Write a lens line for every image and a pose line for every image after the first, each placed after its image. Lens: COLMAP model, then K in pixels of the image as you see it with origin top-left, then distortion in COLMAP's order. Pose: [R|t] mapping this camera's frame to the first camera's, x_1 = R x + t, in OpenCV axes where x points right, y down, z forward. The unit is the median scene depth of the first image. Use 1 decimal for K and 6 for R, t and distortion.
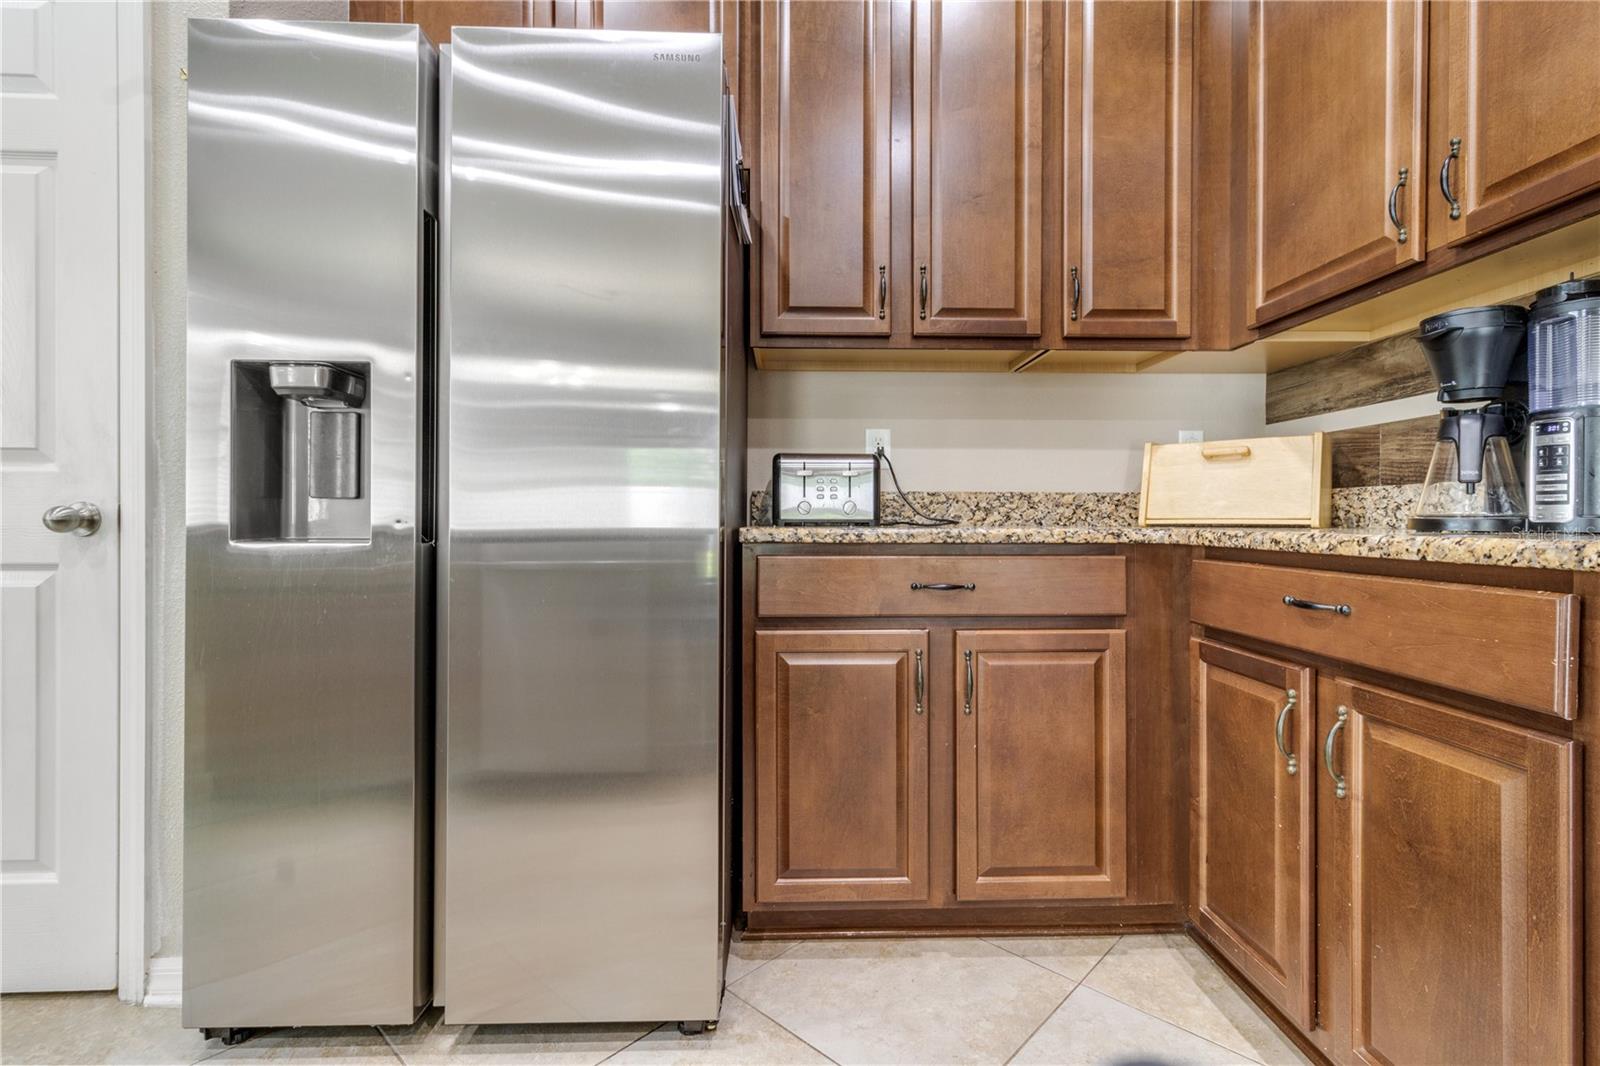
lens RADIAL K [[748.2, 0, 803.3], [0, 748.2, 523.9], [0, 0, 1]] dist [-0.000006, 0.000638]
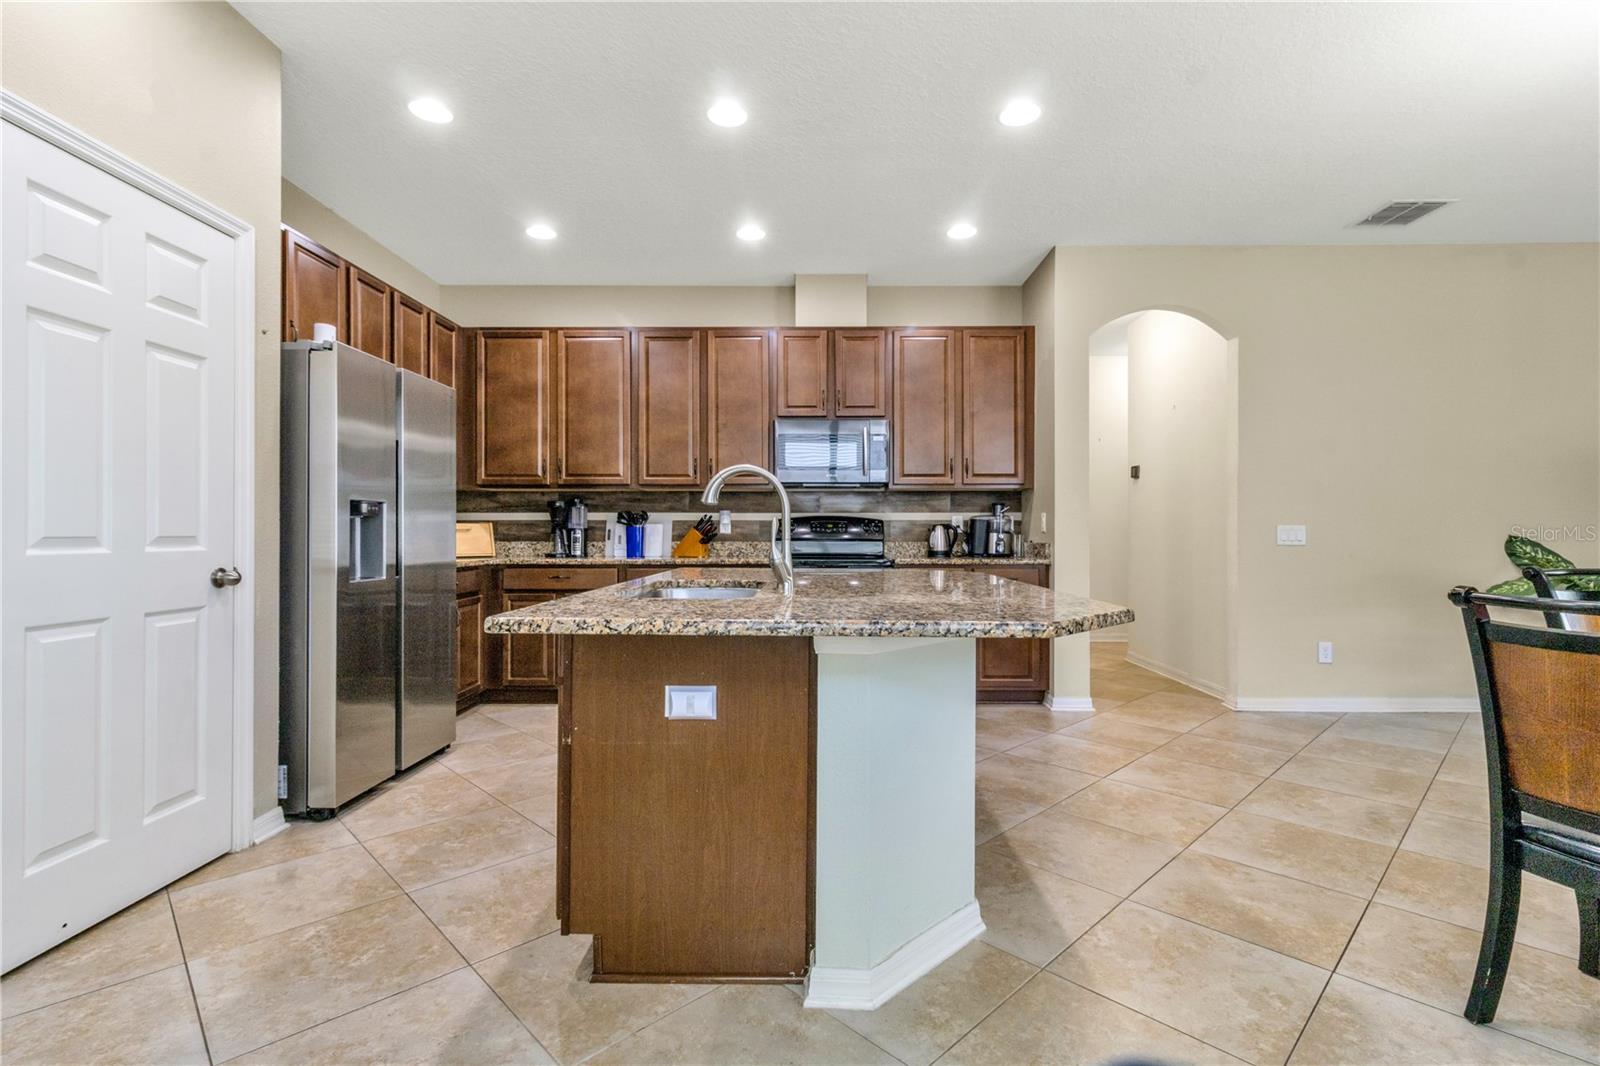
lens RADIAL K [[748.2, 0, 806.6], [0, 748.2, 530.1], [0, 0, 1]] dist [-0.000006, 0.000638]
pose [[0.040958, 0.001440, 0.999160, -2.623715], [0.002713, 0.999995, -0.001553, -0.108513], [-0.999157, 0.002775, 0.040954, -0.399634]]
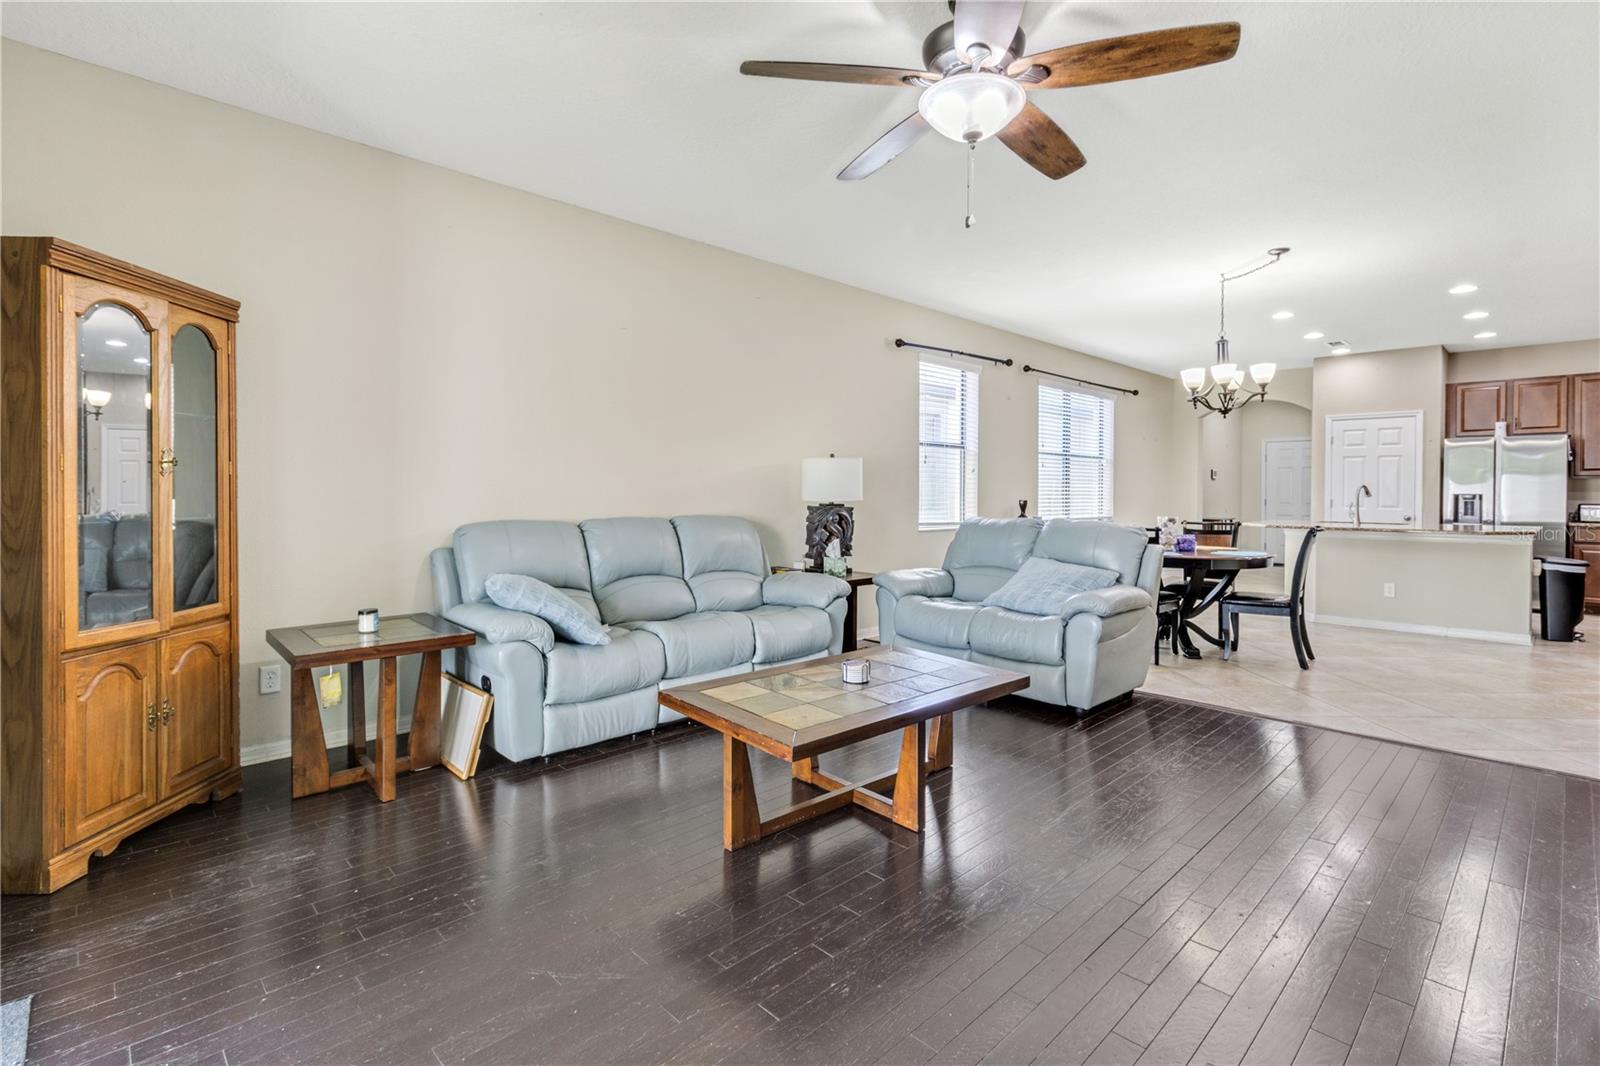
lens RADIAL K [[748.2, 0, 791.2], [0, 748.2, 494.5], [0, 0, 1]] dist [-0.000006, 0.000638]
pose [[0.666656, 0.004264, -0.745353, 0.186906], [-0.005773, 0.999983, 0.000557, -0.167854], [0.745343, 0.003931, 0.666670, -6.475814]]
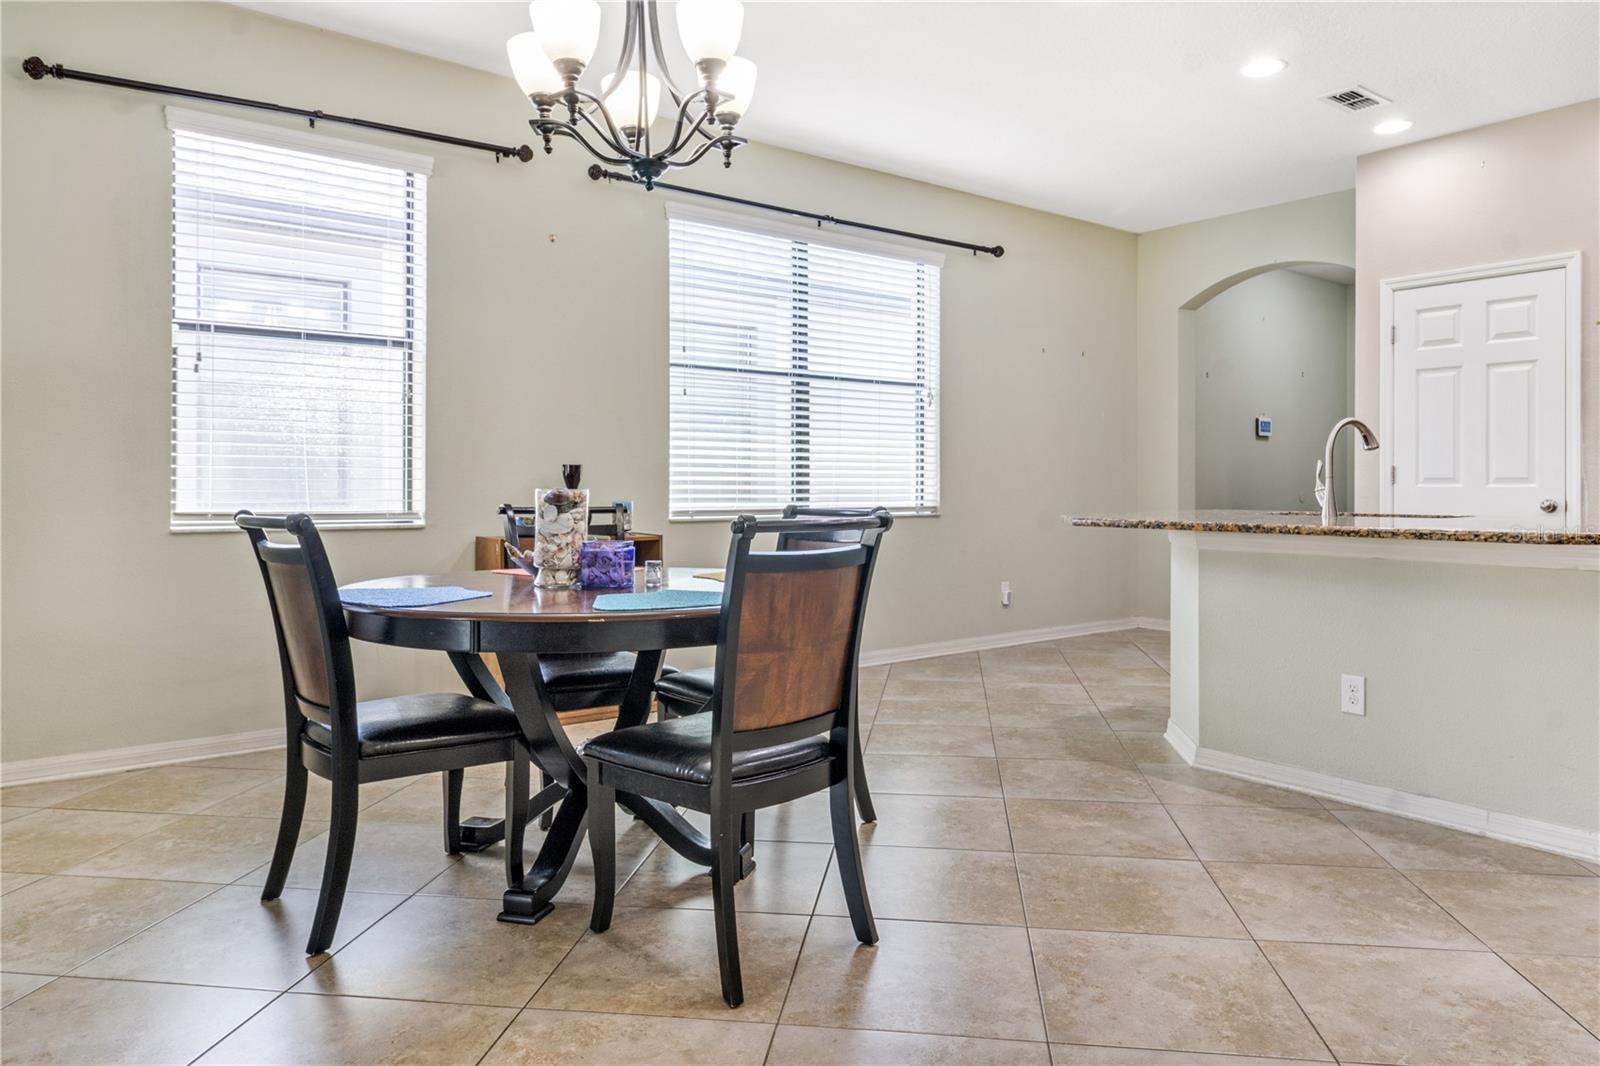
lens RADIAL K [[1022.2, 0, 817.8], [0, 1022.2, 481.6], [0, 0, 1]] dist [0.011057, 0.000928]
pose [[0.584077, -0.000867, -0.811698, 0.405293], [-0.002111, 0.999994, -0.002588, -0.073984], [0.811696, 0.003225, 0.584072, -3.014704]]
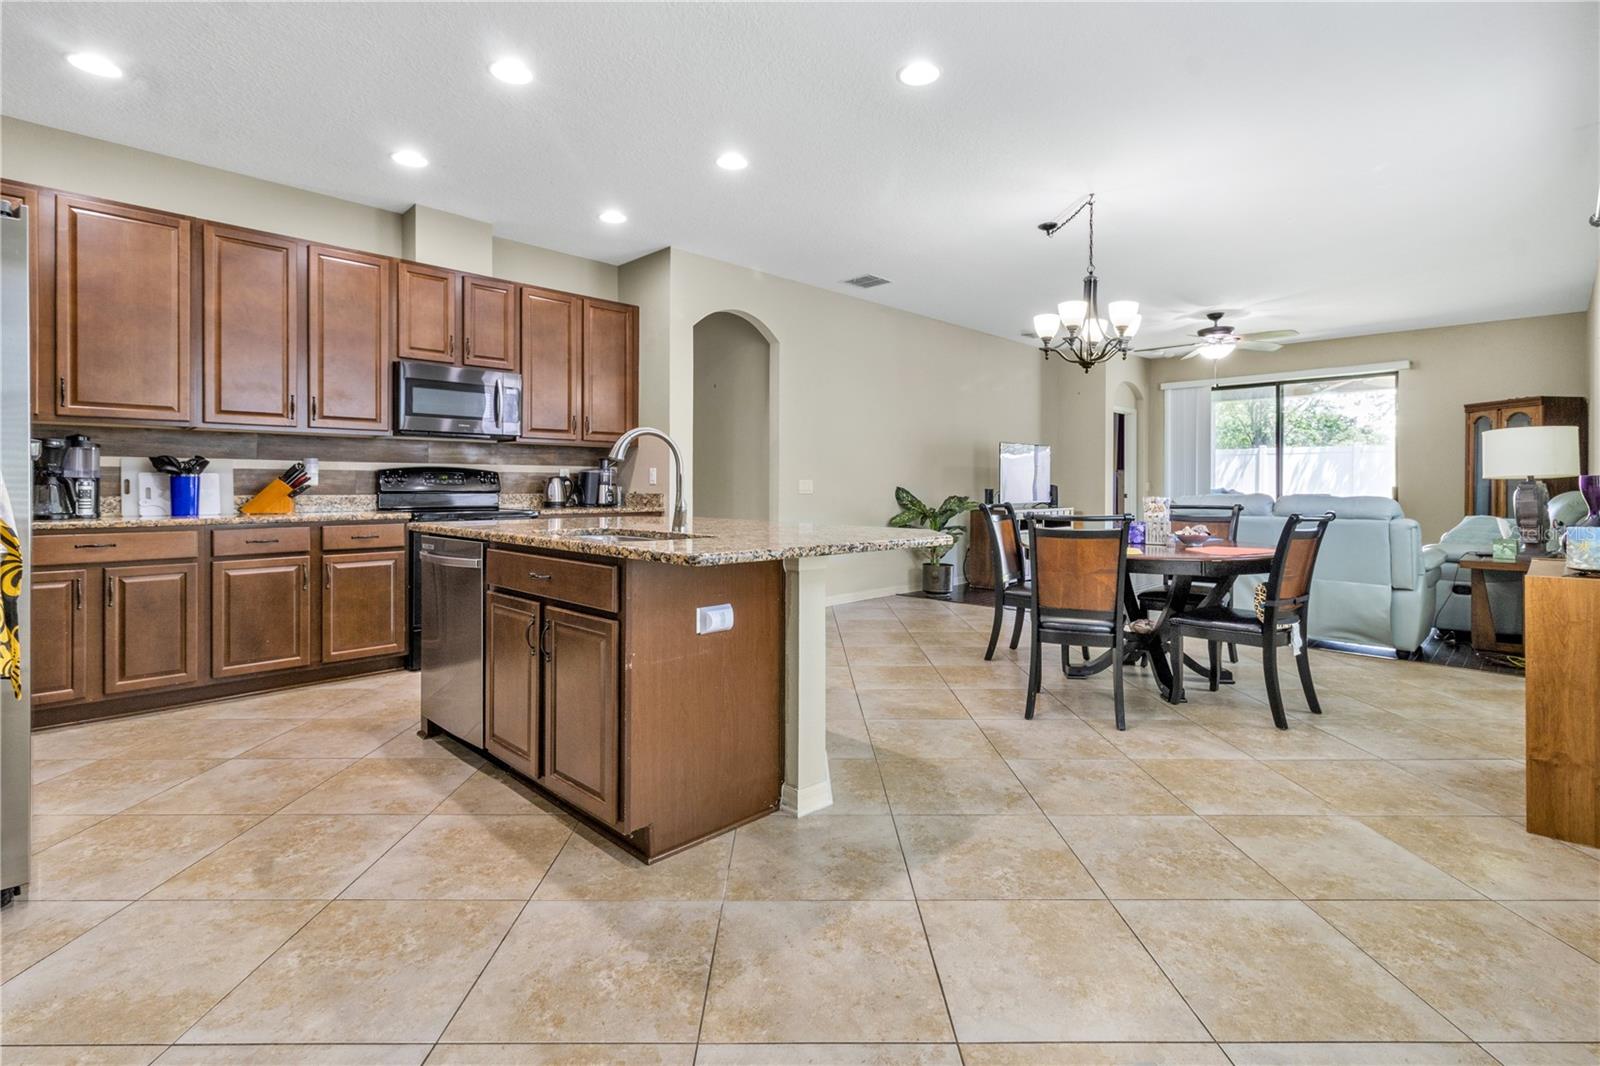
lens RADIAL K [[748.2, 0, 818.4], [0, 748.2, 488.2], [0, 0, 1]] dist [-0.000006, 0.000638]
pose [[-0.699733, -0.006919, 0.714371, -2.676982], [-0.001833, 0.999967, 0.007890, -0.114578], [-0.714403, 0.004211, -0.699722, 0.812153]]
